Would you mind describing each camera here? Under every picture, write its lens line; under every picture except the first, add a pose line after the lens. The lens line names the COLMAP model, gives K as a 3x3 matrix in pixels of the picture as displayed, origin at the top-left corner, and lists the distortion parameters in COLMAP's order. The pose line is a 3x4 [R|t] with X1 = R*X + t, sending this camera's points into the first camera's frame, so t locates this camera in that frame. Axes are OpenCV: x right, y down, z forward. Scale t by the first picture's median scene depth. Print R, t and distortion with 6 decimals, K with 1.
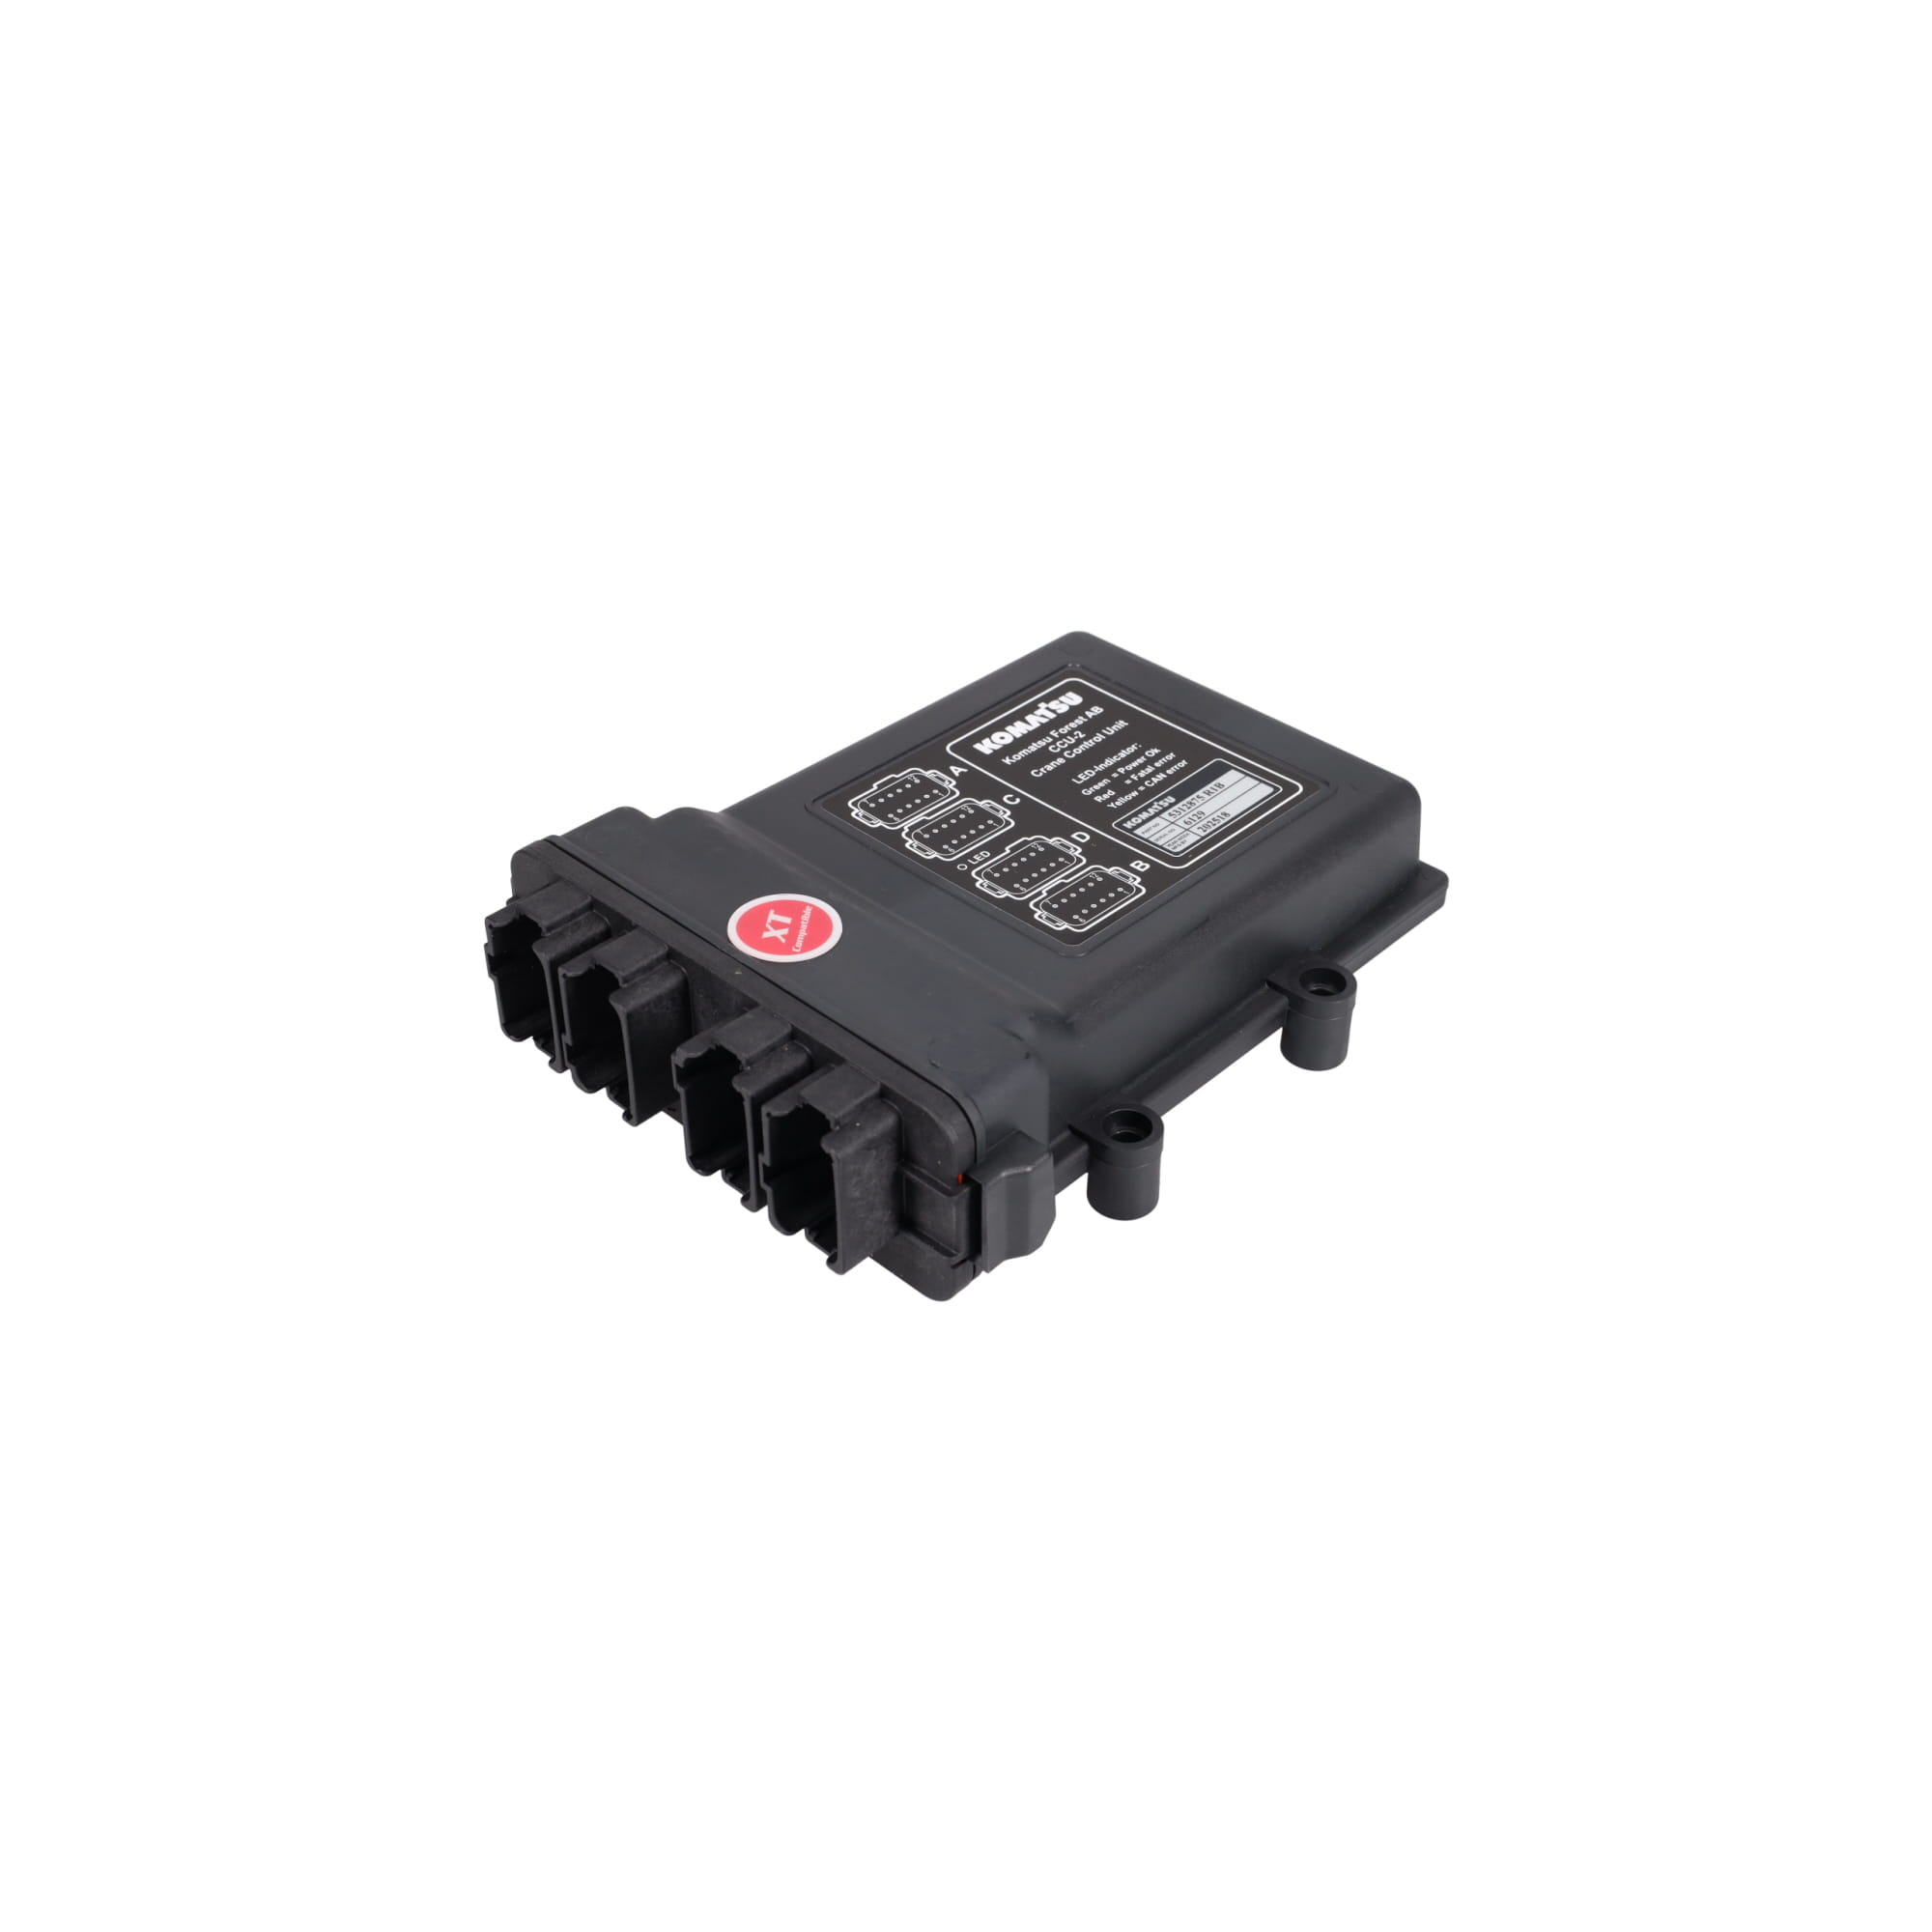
lens RADIAL K [[2325.5, 0, 966.0], [0, 2325.5, 966.0], [0, 0, 1]] dist [0.004191, 0.000794]
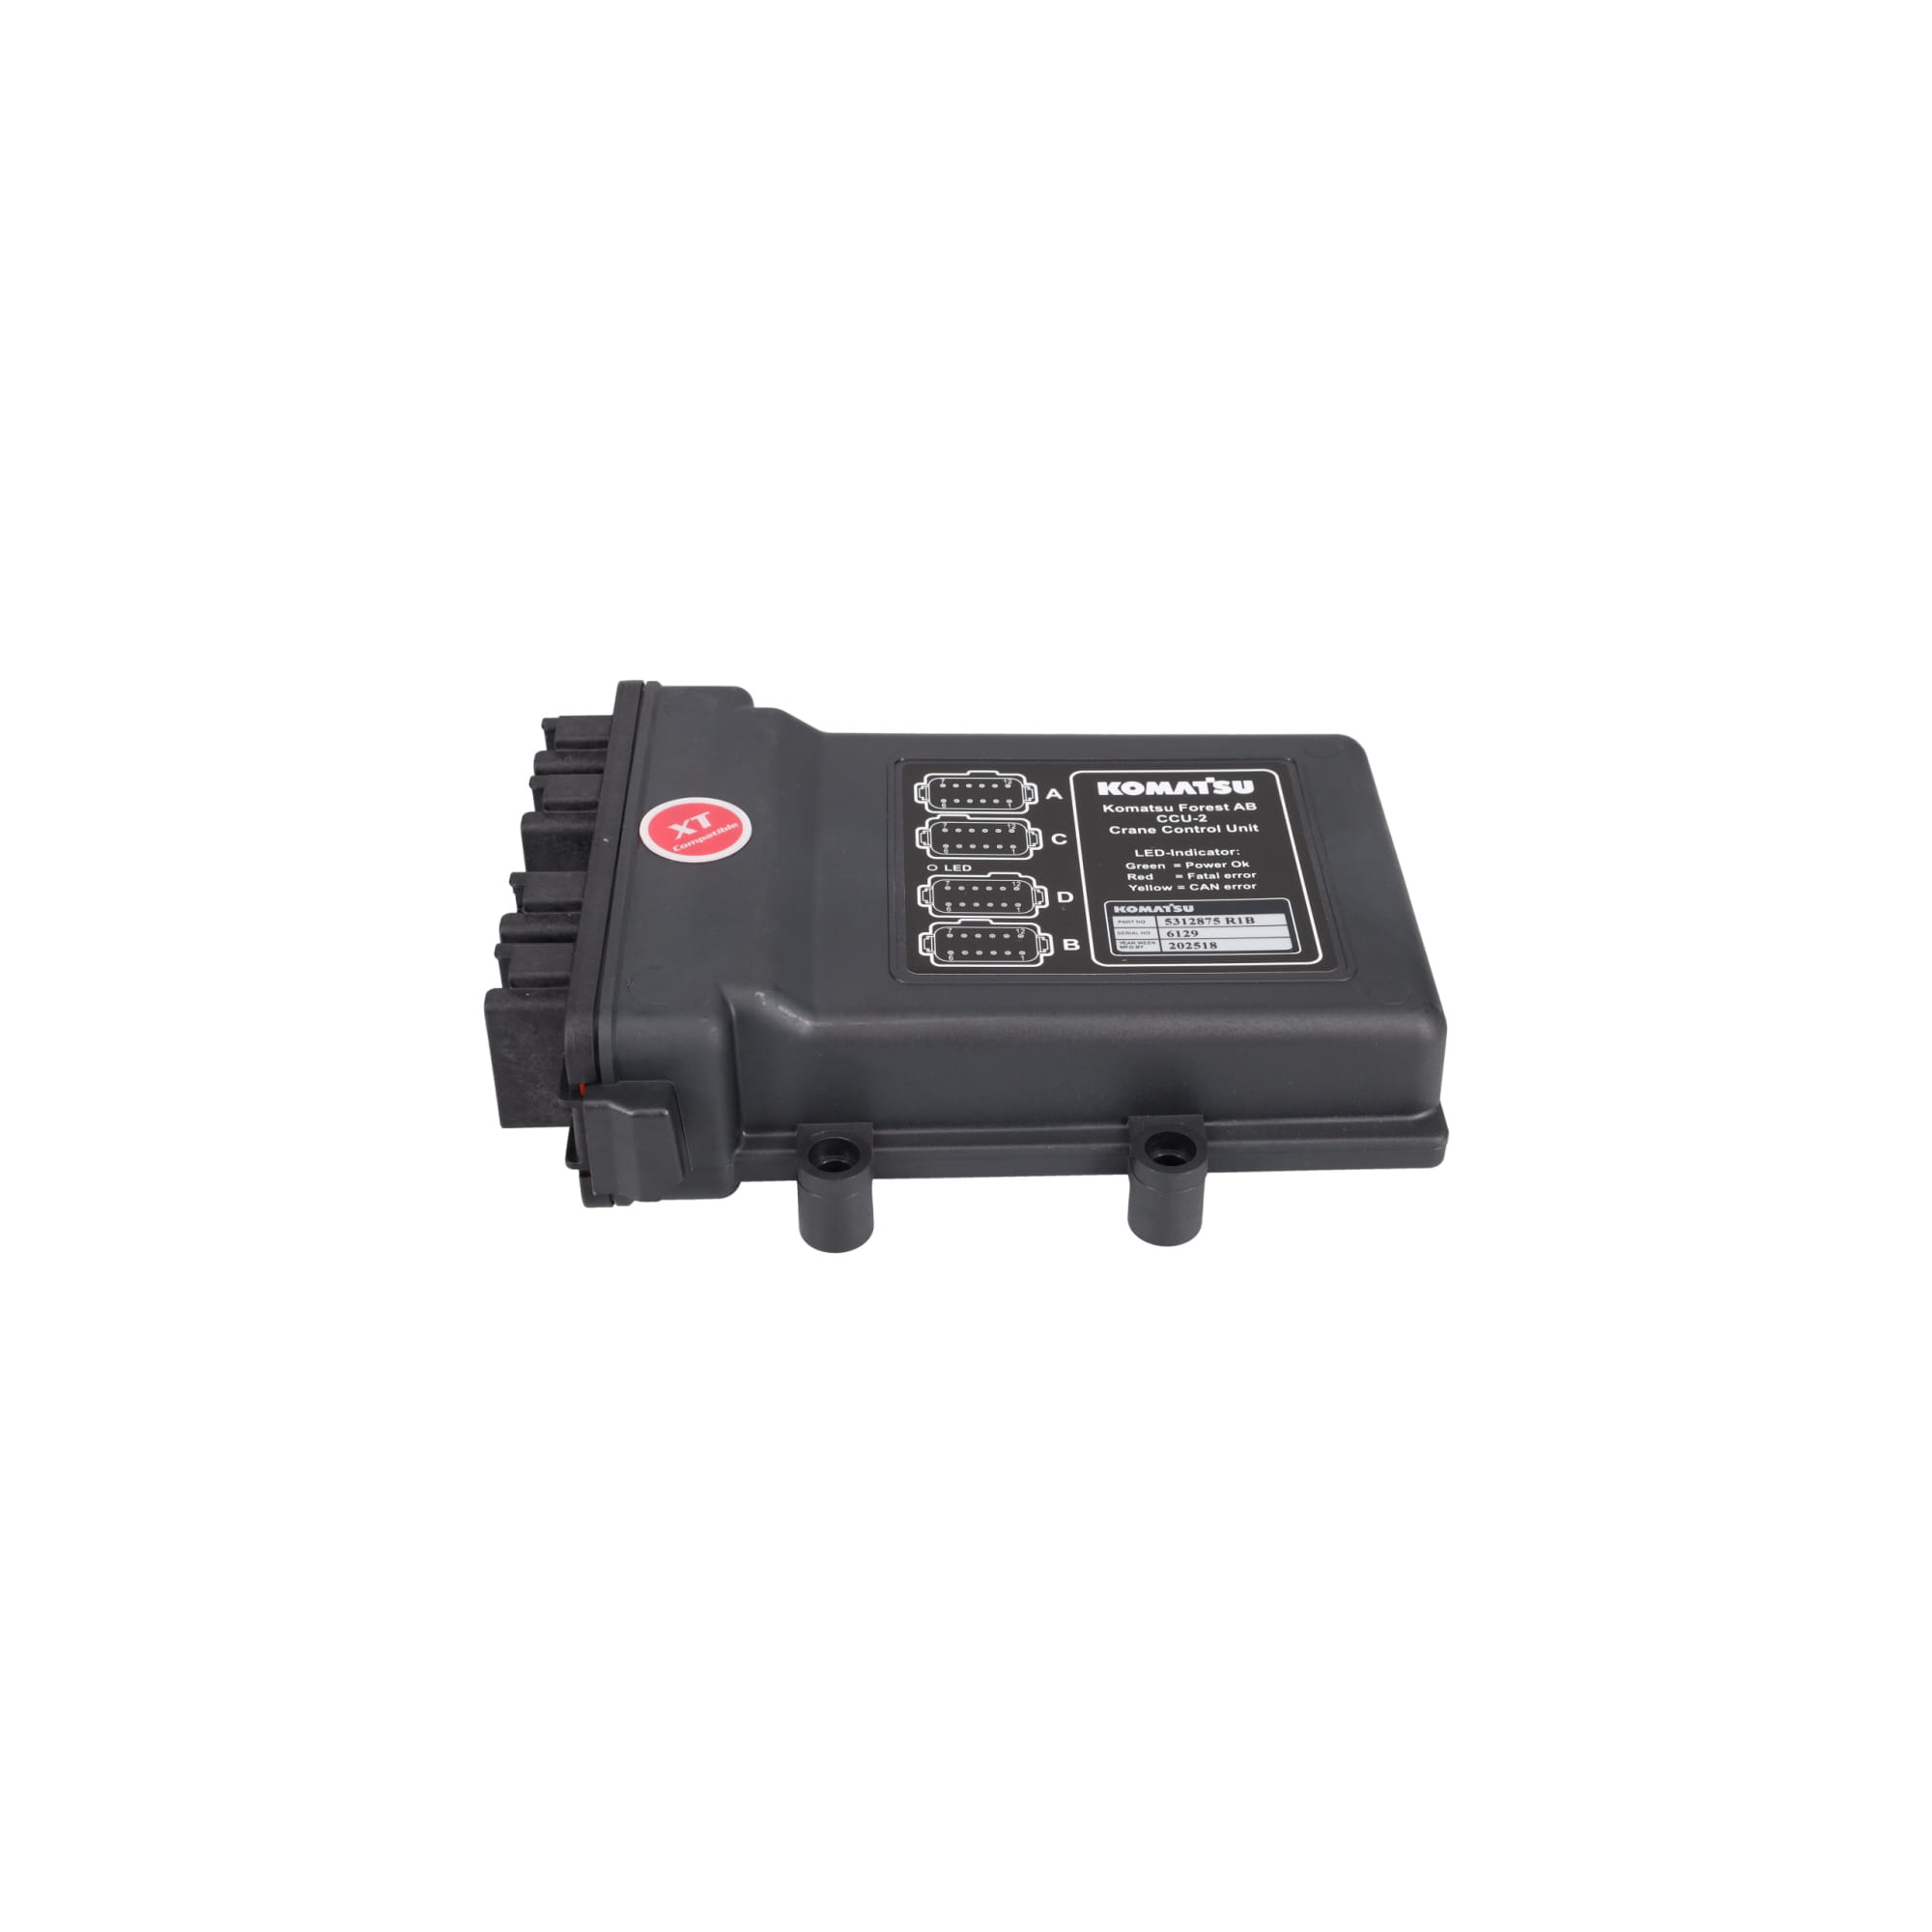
lens RADIAL K [[2325.5, 0, 966.0], [0, 2325.5, 966.0], [0, 0, 1]] dist [0.004191, 0.000794]
pose [[0.709048, 0.428077, -0.560358, 0.552297], [-0.430149, 0.892251, 0.137334, -0.140681], [0.558770, 0.143661, 0.816785, 0.212068]]
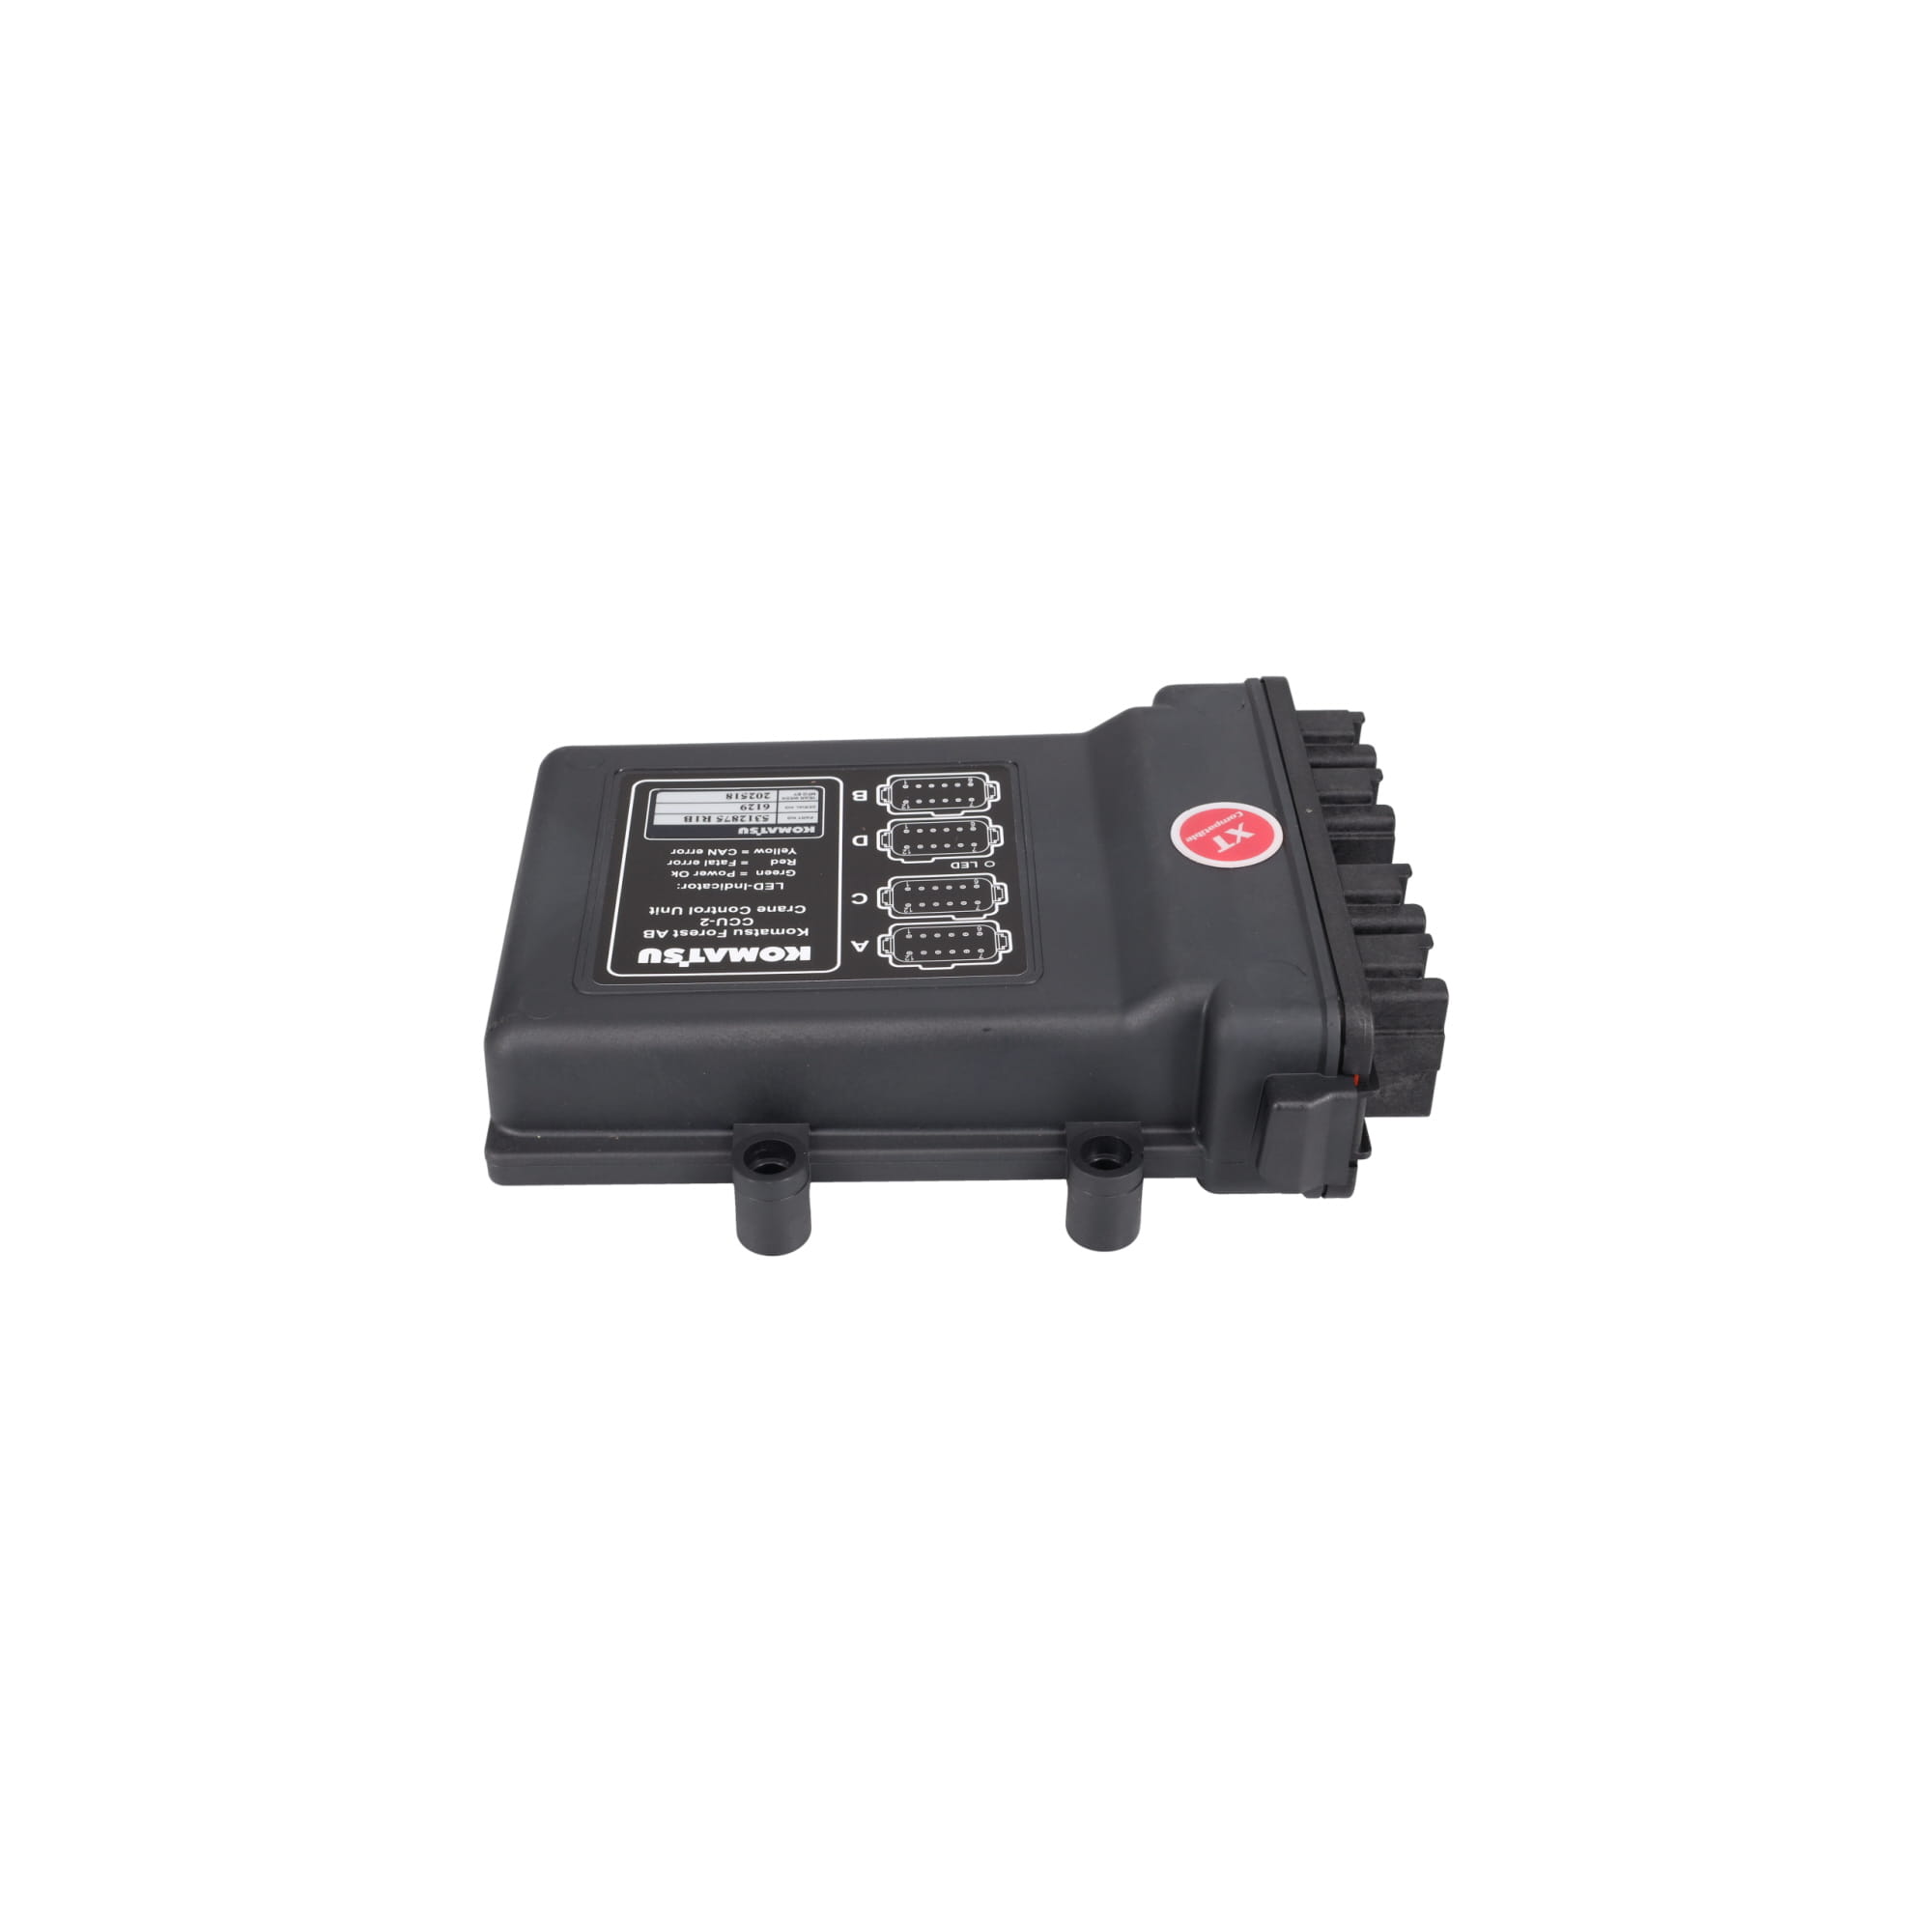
lens RADIAL K [[2325.5, 0, 966.0], [0, 2325.5, 966.0], [0, 0, 1]] dist [0.004191, 0.000794]
pose [[-0.710200, -0.438342, 0.550883, -0.532842], [0.423720, 0.358750, 0.831721, -0.815420], [-0.562208, 0.824108, -0.069050, 1.071836]]
